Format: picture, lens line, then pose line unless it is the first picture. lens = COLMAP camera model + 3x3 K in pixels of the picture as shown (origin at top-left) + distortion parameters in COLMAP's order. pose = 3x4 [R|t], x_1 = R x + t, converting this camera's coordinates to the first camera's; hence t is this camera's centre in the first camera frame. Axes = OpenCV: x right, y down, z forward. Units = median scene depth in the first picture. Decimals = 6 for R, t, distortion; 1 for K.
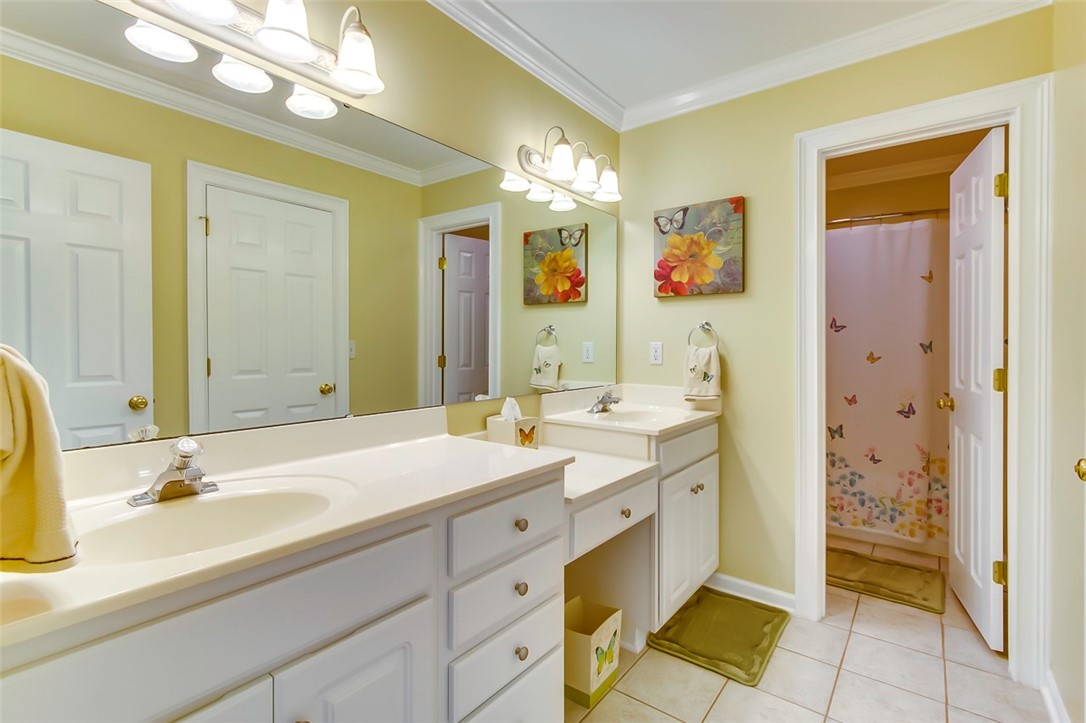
lens RADIAL K [[500.2, 0, 534.2], [0, 500.2, 349.1], [0, 0, 1]] dist [0.001960, 0.000588]
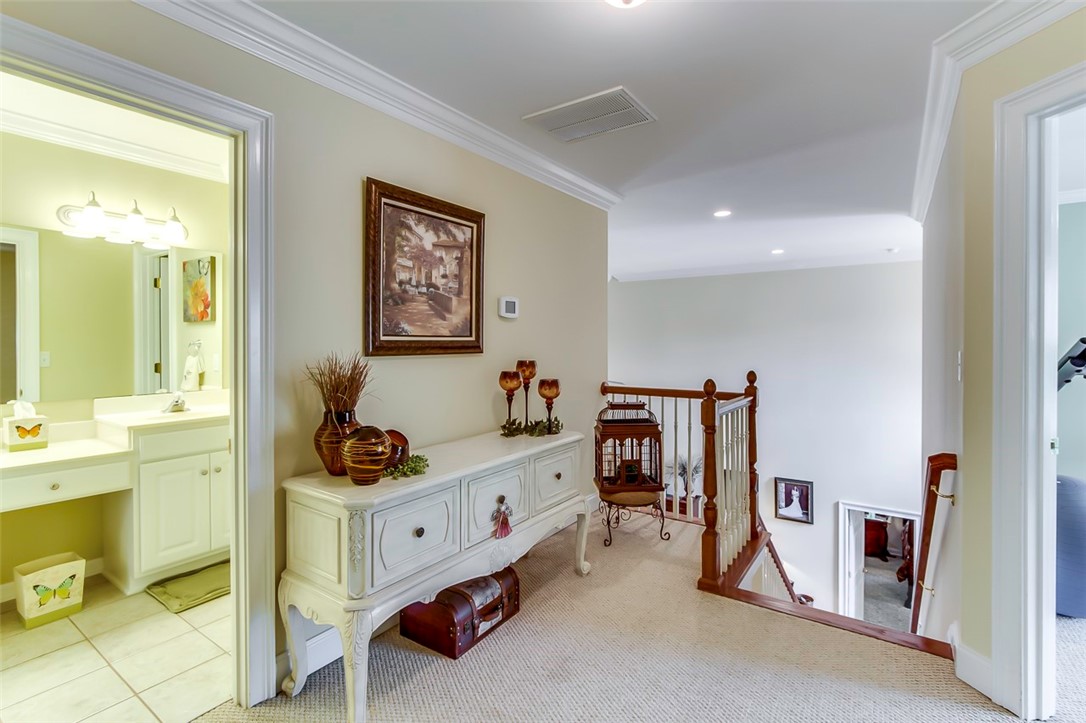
lens RADIAL K [[504.5, 0, 539.9], [0, 504.5, 345.0], [0, 0, 1]] dist [0.000337, -0.000015]
pose [[0.998634, -0.002241, 0.052203, 0.814252], [0.002501, 0.999985, -0.004930, -0.028271], [-0.052192, 0.005054, 0.998624, -0.255494]]
